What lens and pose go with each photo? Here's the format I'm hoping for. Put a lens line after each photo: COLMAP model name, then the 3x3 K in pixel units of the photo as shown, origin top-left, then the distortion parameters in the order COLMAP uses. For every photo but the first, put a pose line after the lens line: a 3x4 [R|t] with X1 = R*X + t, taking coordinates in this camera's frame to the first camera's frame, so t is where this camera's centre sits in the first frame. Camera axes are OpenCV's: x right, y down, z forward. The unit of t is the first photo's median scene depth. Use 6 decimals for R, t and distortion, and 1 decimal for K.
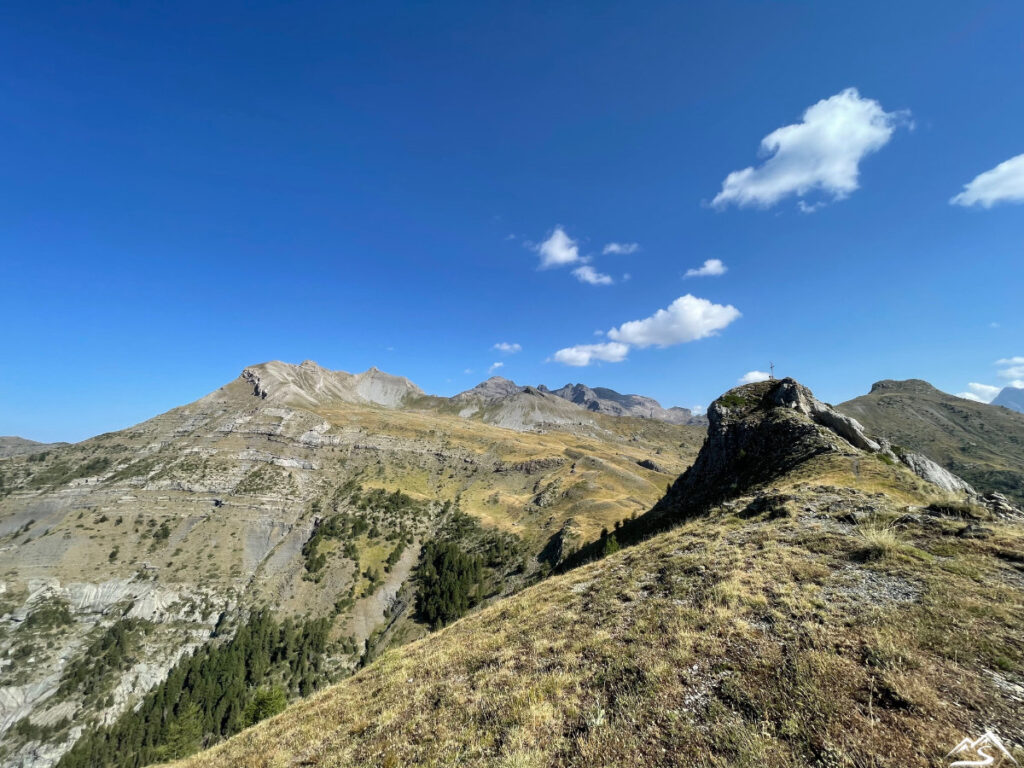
lens RADIAL K [[412.2, 0, 512.3], [0, 412.2, 380.2], [0, 0, 1]] dist [-0.000292, 0.000107]
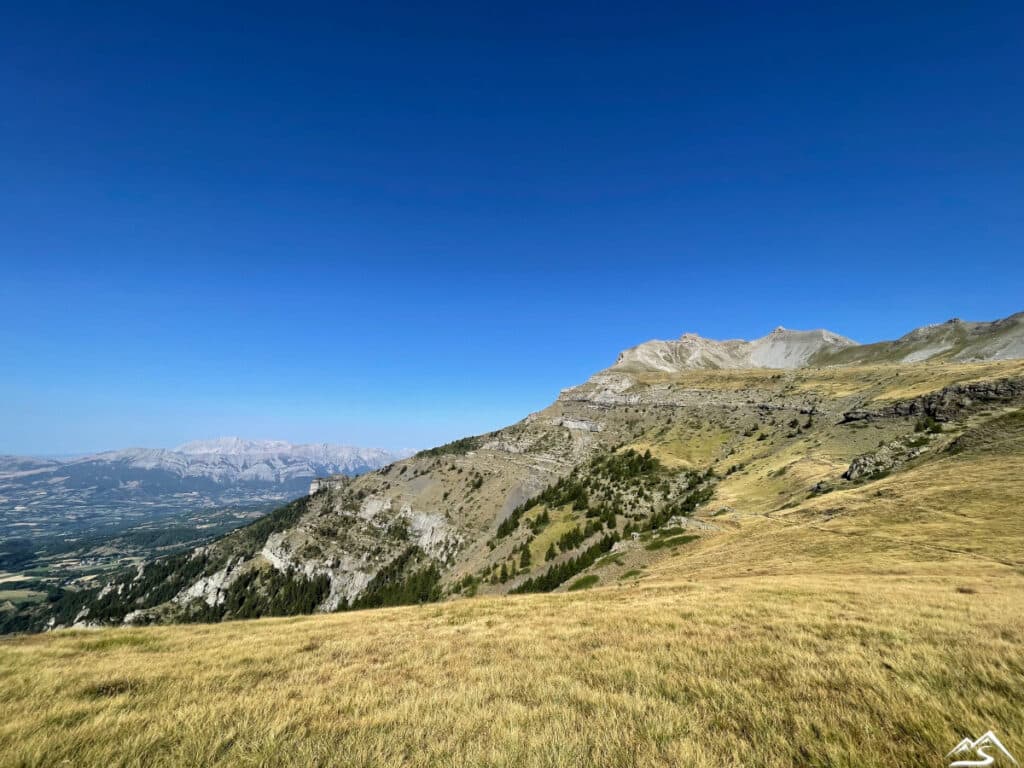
lens RADIAL K [[412.2, 0, 515.8], [0, 412.2, 381.5], [0, 0, 1]] dist [-0.000292, 0.000107]
pose [[0.497875, -0.131005, -0.857297, 0.176901], [0.129805, 0.988646, -0.075692, 0.163760], [0.857480, -0.073597, 0.509227, 0.454577]]
